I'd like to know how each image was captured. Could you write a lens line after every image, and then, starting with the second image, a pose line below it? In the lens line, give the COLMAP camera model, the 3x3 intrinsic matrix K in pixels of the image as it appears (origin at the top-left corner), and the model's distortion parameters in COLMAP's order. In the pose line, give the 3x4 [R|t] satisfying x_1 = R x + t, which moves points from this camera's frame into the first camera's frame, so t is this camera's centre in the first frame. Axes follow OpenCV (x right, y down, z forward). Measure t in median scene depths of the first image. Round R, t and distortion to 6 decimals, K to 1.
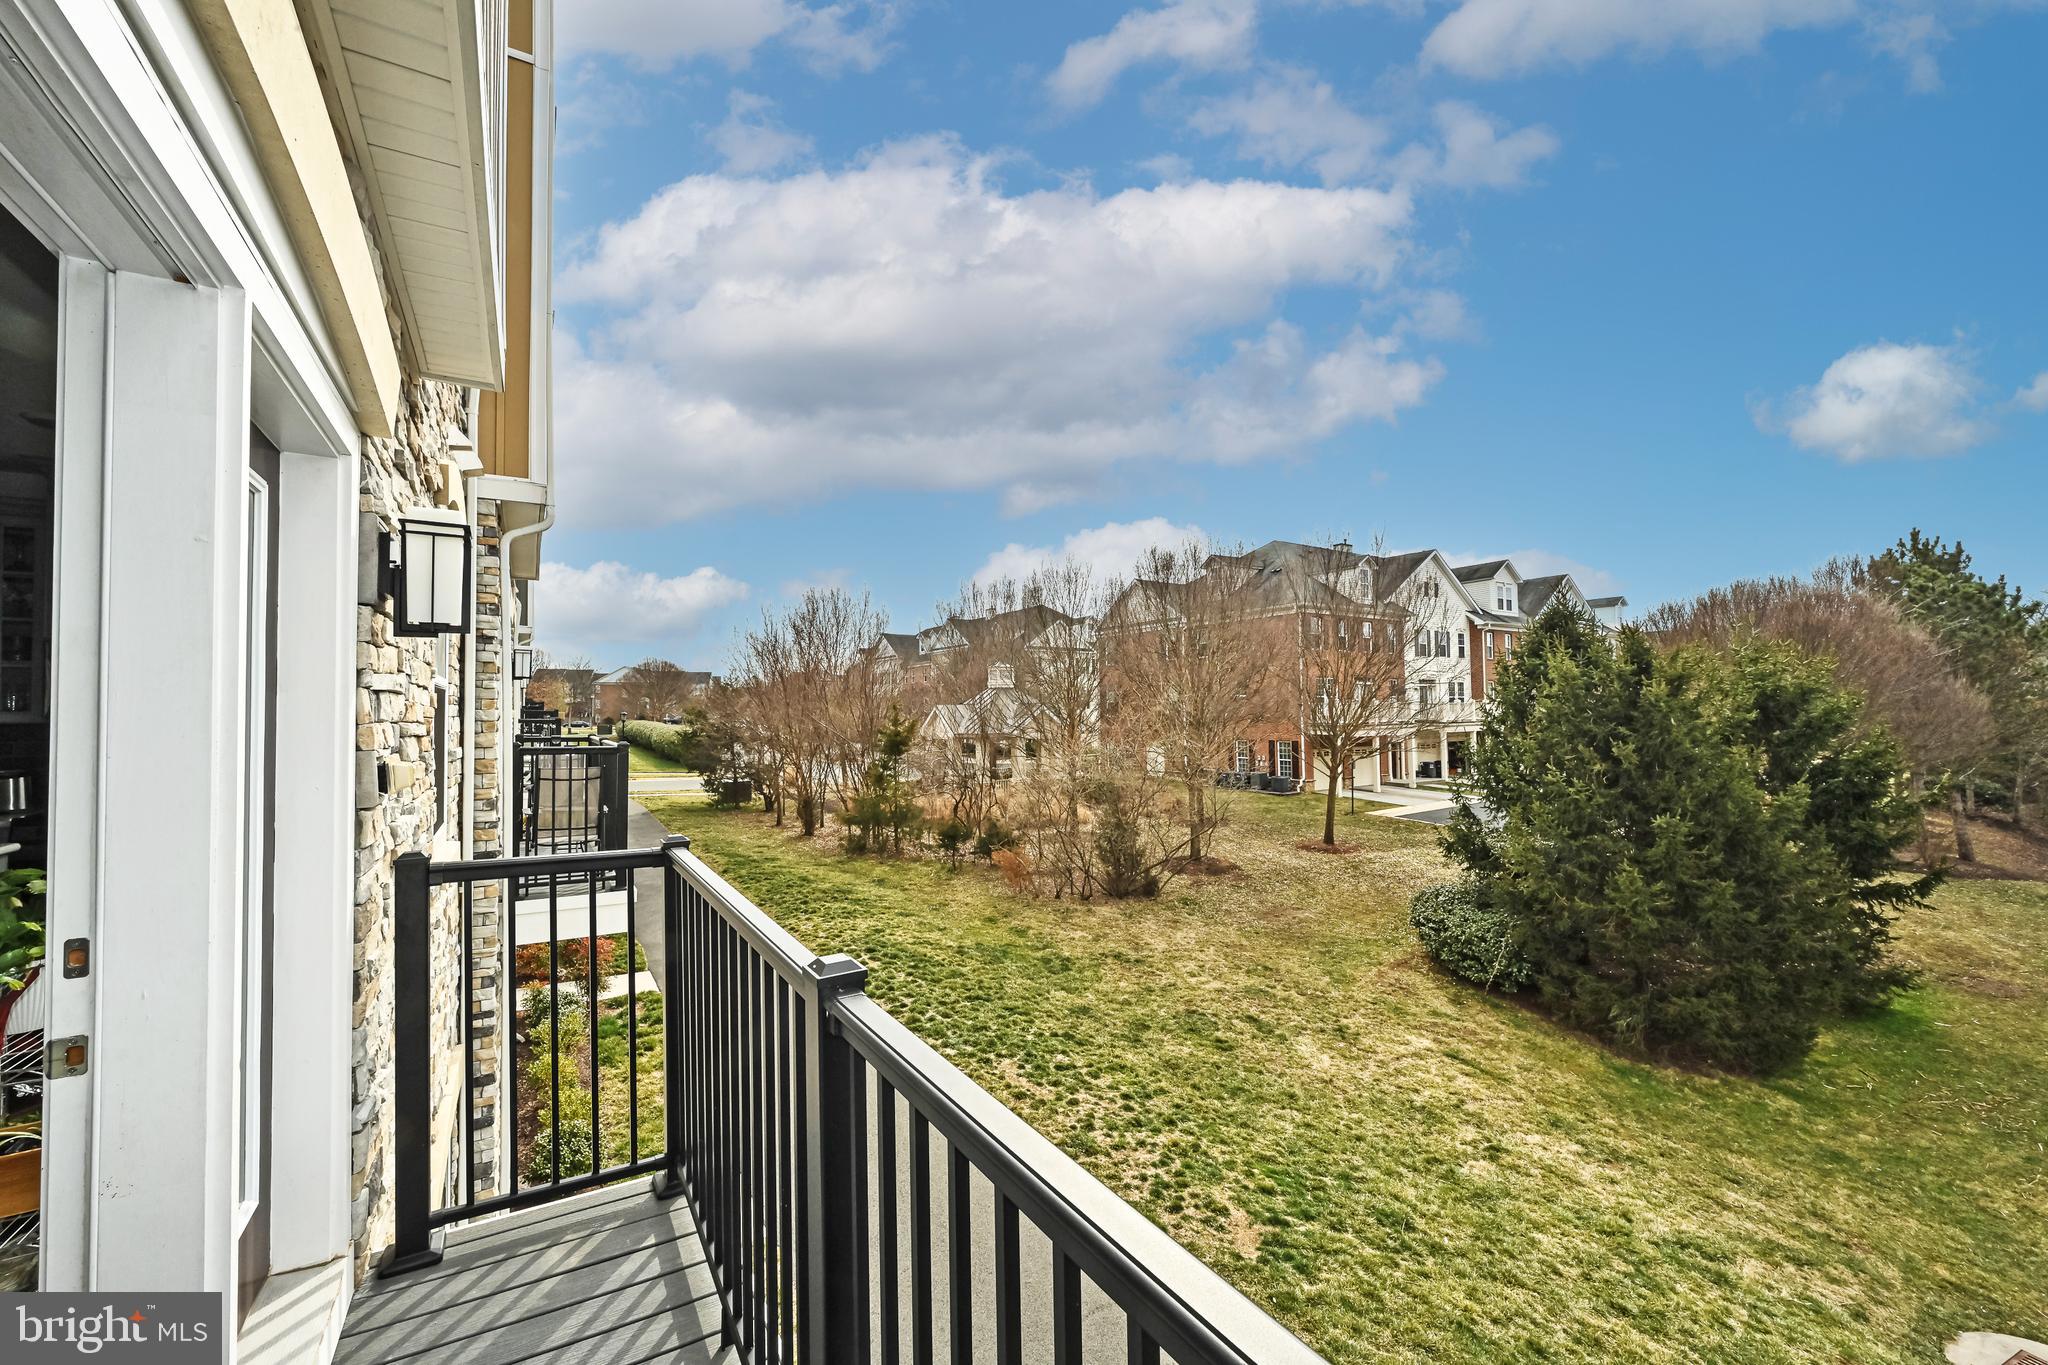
lens RADIAL K [[825.5, 0, 1035.2], [0, 825.5, 682.9], [0, 0, 1]] dist [-0.002941, -0.000255]
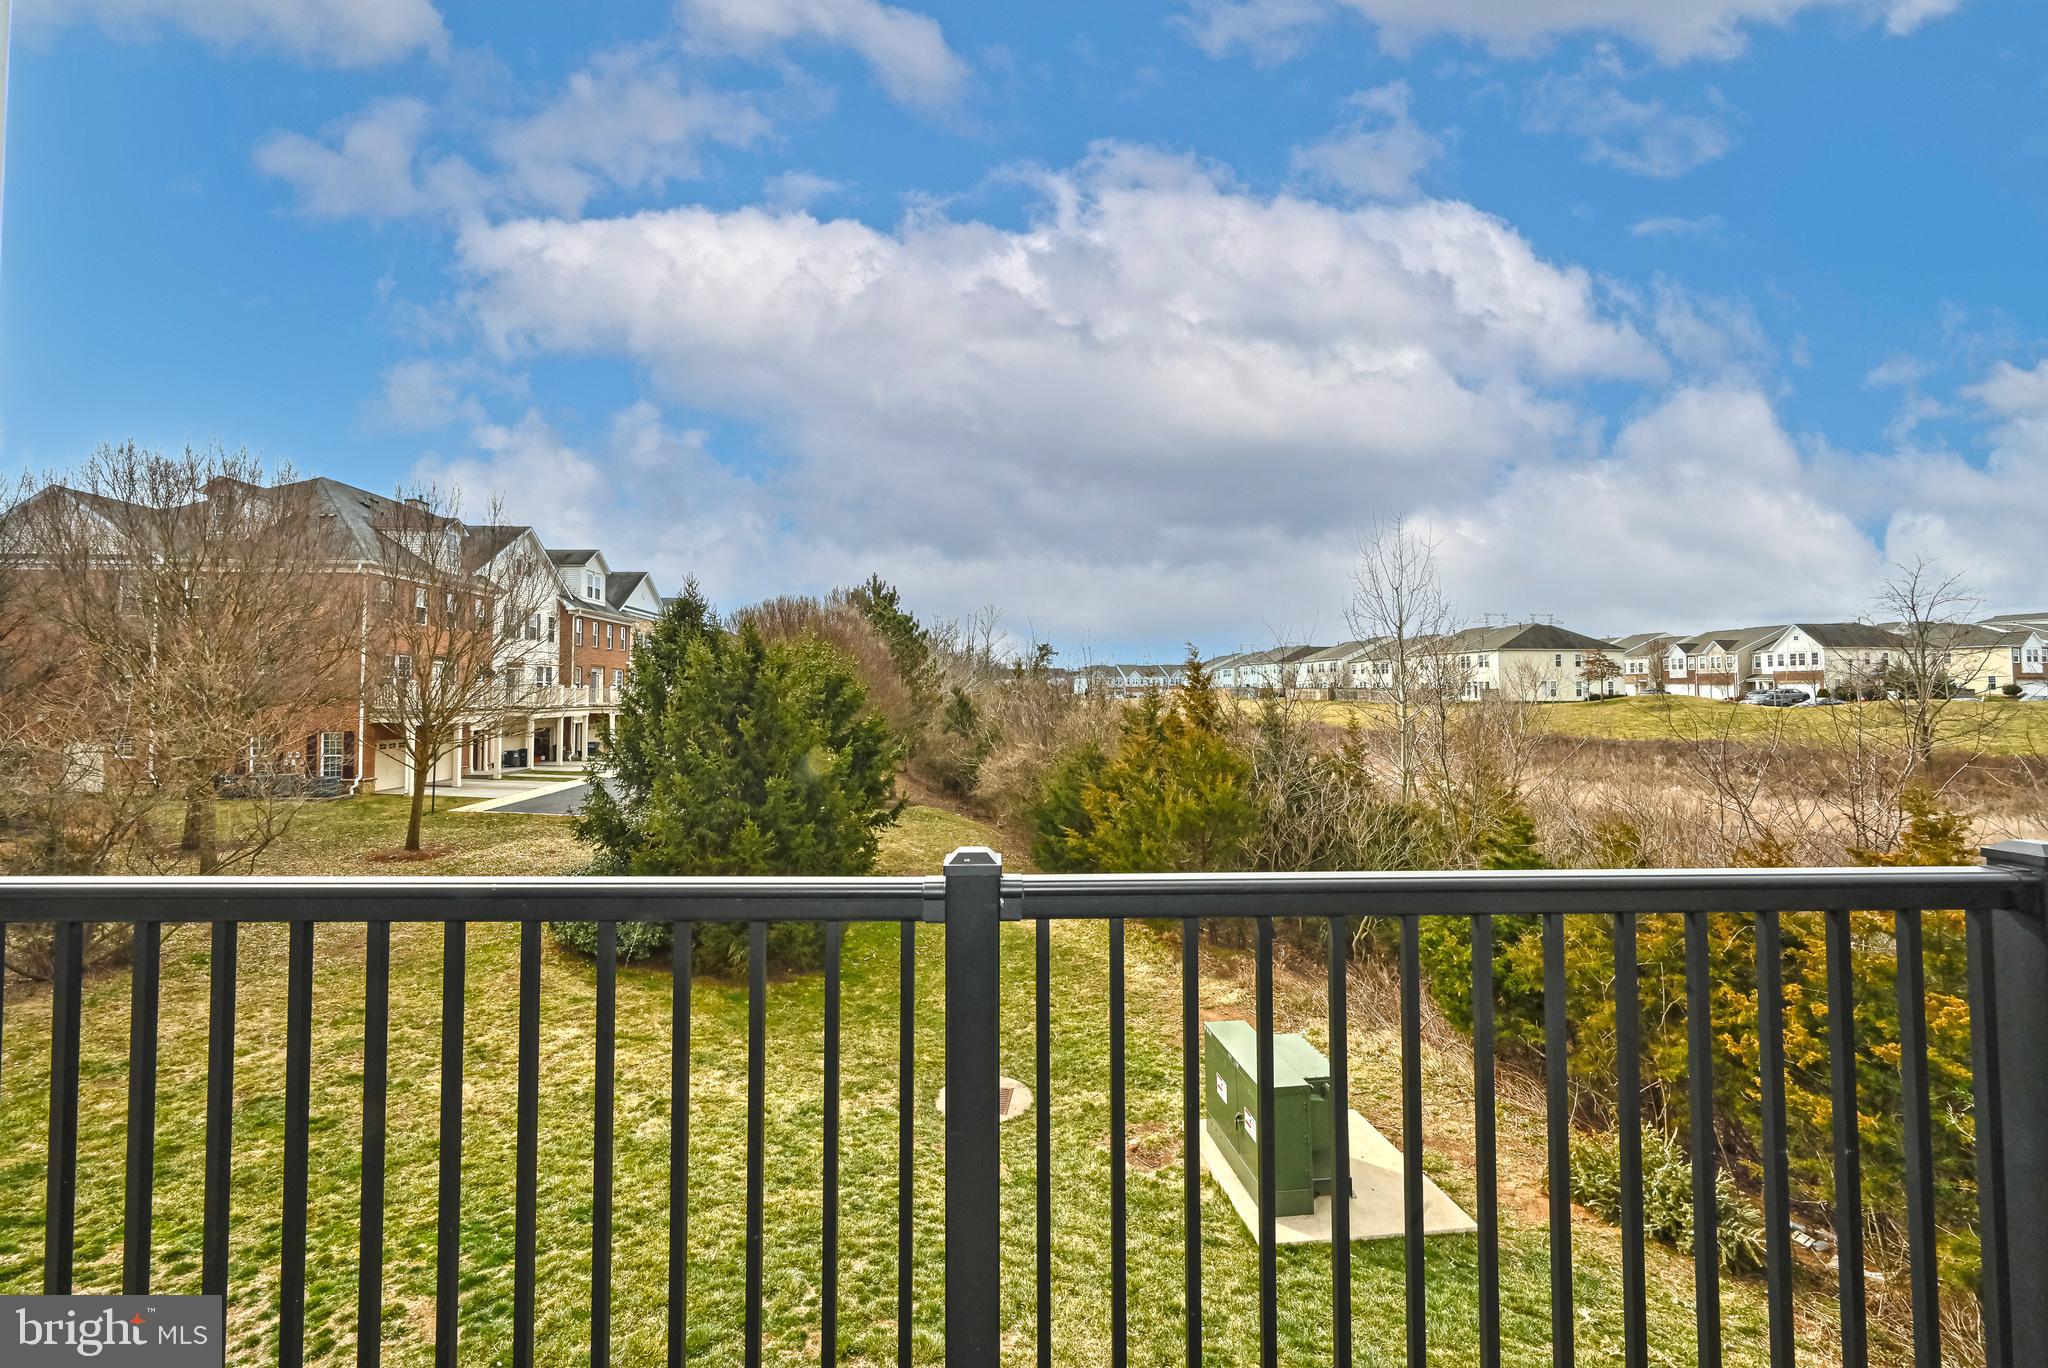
lens RADIAL K [[825.5, 0, 1026.7], [0, 825.5, 668.5], [0, 0, 1]] dist [-0.002941, -0.000255]
pose [[0.493089, 0.037217, 0.869182, -0.109281], [-0.030169, 0.999215, -0.025669, 0.017618], [-0.869455, -0.013565, 0.493825, 0.059029]]
